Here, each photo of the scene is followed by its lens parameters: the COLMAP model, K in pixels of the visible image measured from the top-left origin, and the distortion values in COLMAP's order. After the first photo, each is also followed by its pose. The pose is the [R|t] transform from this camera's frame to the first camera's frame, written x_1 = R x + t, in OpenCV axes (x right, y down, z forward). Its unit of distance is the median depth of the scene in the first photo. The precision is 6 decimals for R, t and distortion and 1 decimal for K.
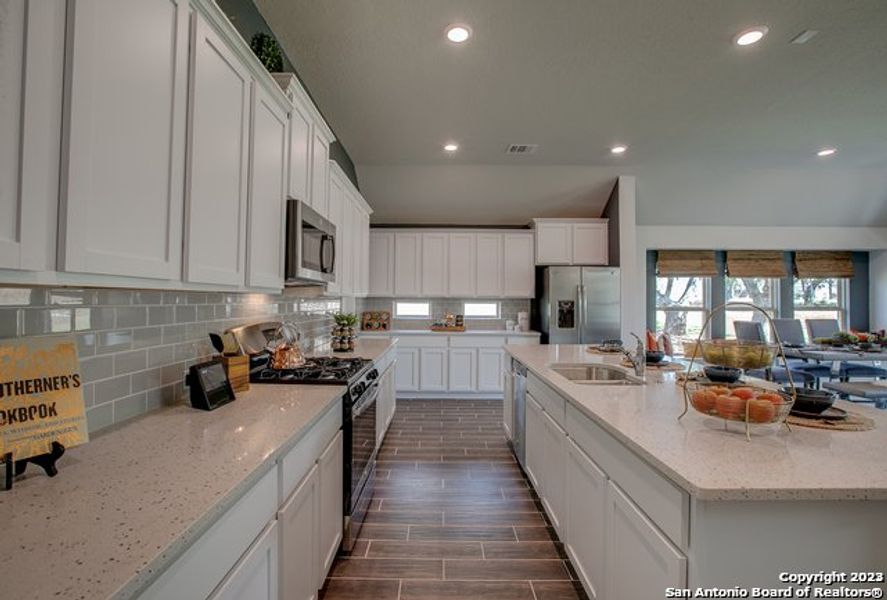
lens RADIAL K [[408.3, 0, 434.5], [0, 408.3, 298.5], [0, 0, 1]] dist [-0.041291, 0.011088]
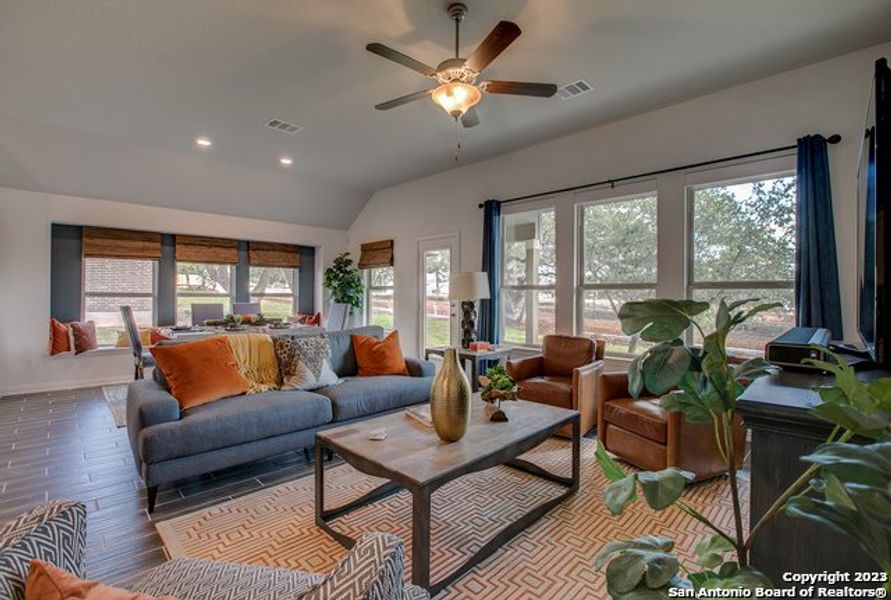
lens RADIAL K [[410.2, 0, 438.9], [0, 410.2, 295.8], [0, 0, 1]] dist [-0.041291, 0.011088]
pose [[0.712584, 0.001484, 0.701585, 0.539872], [-0.009651, 0.999924, 0.007687, 0.016986], [-0.701520, -0.012248, 0.712544, -0.157252]]
